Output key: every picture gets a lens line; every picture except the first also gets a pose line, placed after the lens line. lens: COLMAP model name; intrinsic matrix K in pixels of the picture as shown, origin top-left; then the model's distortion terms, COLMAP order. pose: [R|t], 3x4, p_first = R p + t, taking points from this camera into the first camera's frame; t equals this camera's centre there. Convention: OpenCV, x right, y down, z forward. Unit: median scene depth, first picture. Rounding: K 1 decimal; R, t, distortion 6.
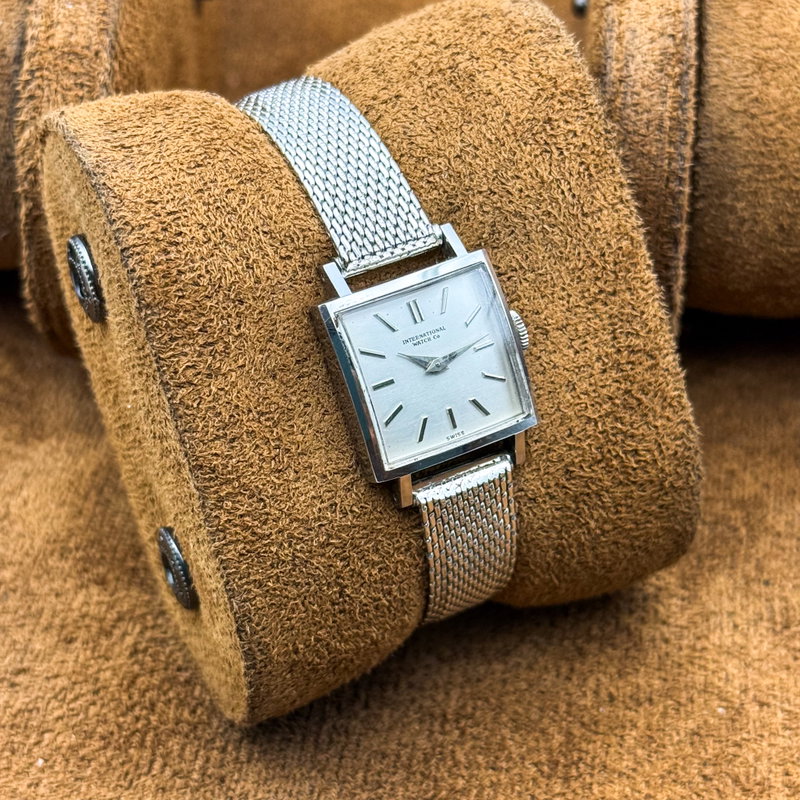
lens RADIAL K [[1972.9, 0, 395.9], [0, 1972.9, 402.3], [0, 0, 1]] dist [0.129447, 0.000000]
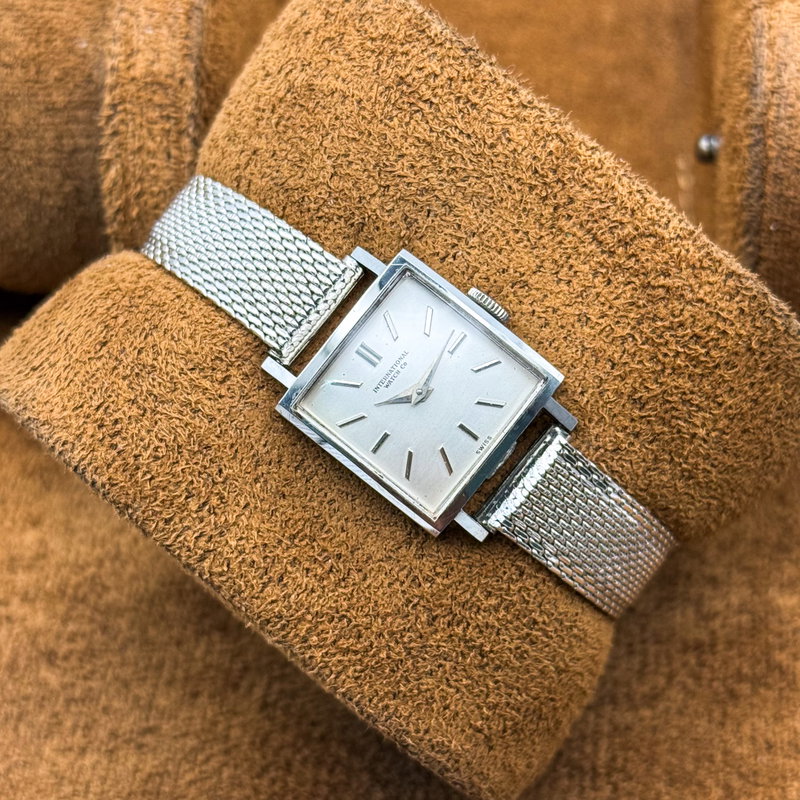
lens RADIAL K [[1972.9, 0, 403.4], [0, 1972.9, 402.7], [0, 0, 1]] dist [0.129447, 0.000000]
pose [[0.802794, -0.520952, -0.290052, 0.266956], [0.531890, 0.845536, -0.046494, 0.022410], [0.269471, -0.116951, 0.955881, 0.136962]]
